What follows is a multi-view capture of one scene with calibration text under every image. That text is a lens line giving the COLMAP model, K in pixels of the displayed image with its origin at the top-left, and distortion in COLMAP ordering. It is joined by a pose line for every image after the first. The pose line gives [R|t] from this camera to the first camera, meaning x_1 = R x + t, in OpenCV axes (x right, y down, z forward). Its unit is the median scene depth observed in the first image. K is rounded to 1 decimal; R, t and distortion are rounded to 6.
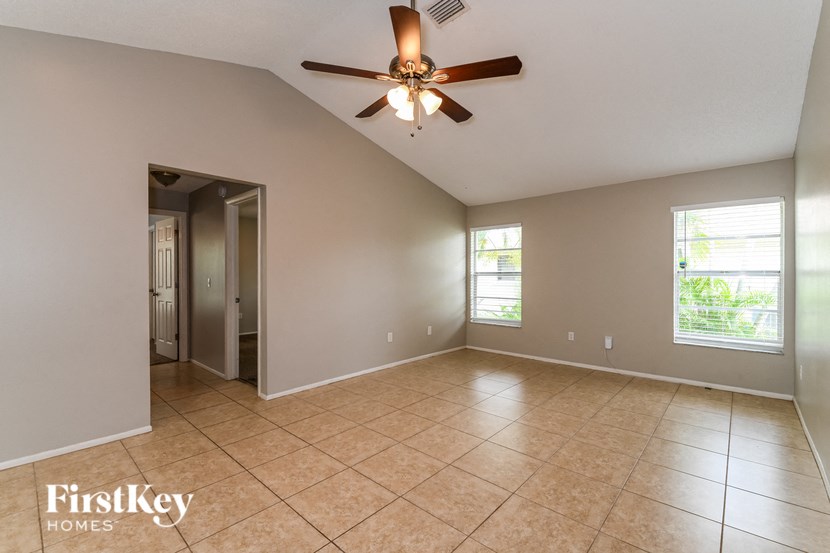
lens RADIAL K [[359.1, 0, 413.7], [0, 359.1, 277.1], [0, 0, 1]] dist [-0.002851, -0.000839]
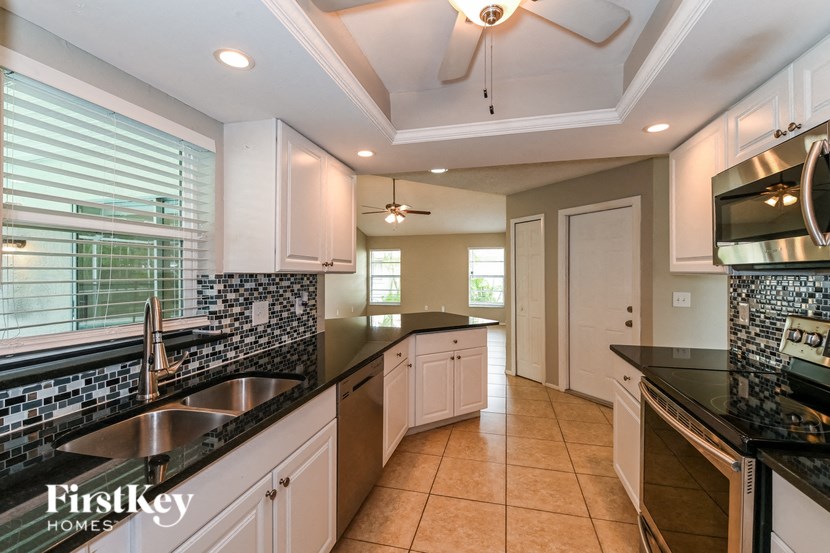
lens RADIAL K [[359.1, 0, 416.6], [0, 359.1, 275.7], [0, 0, 1]] dist [-0.002851, -0.000839]
pose [[0.884488, 0.001833, 0.466559, -0.605306], [0.000429, 0.999989, -0.004742, -0.004434], [-0.466563, 0.004394, 0.884477, -0.826445]]
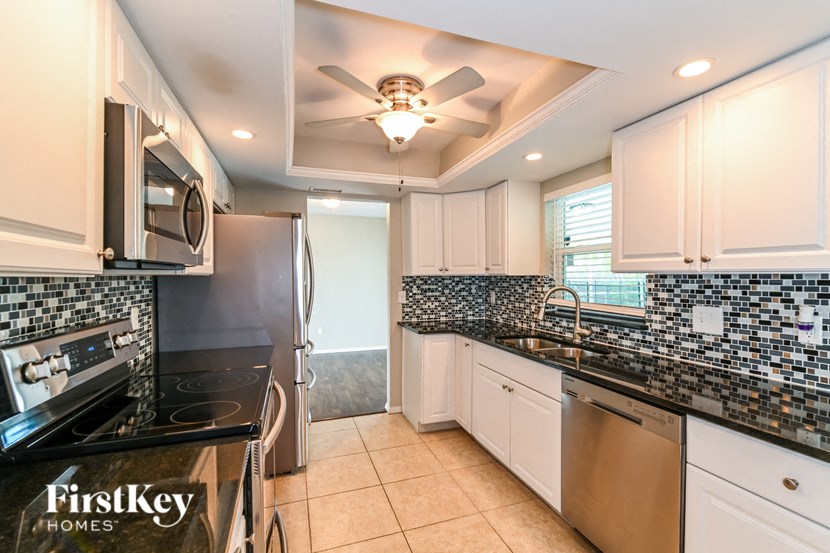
lens RADIAL K [[359.1, 0, 415.0], [0, 359.1, 276.4], [0, 0, 1]] dist [-0.002851, -0.000839]
pose [[-0.485884, 0.005184, -0.874008, 2.244287], [-0.007320, 0.999923, 0.010001, -0.024888], [0.873993, 0.011257, -0.485809, 1.365081]]
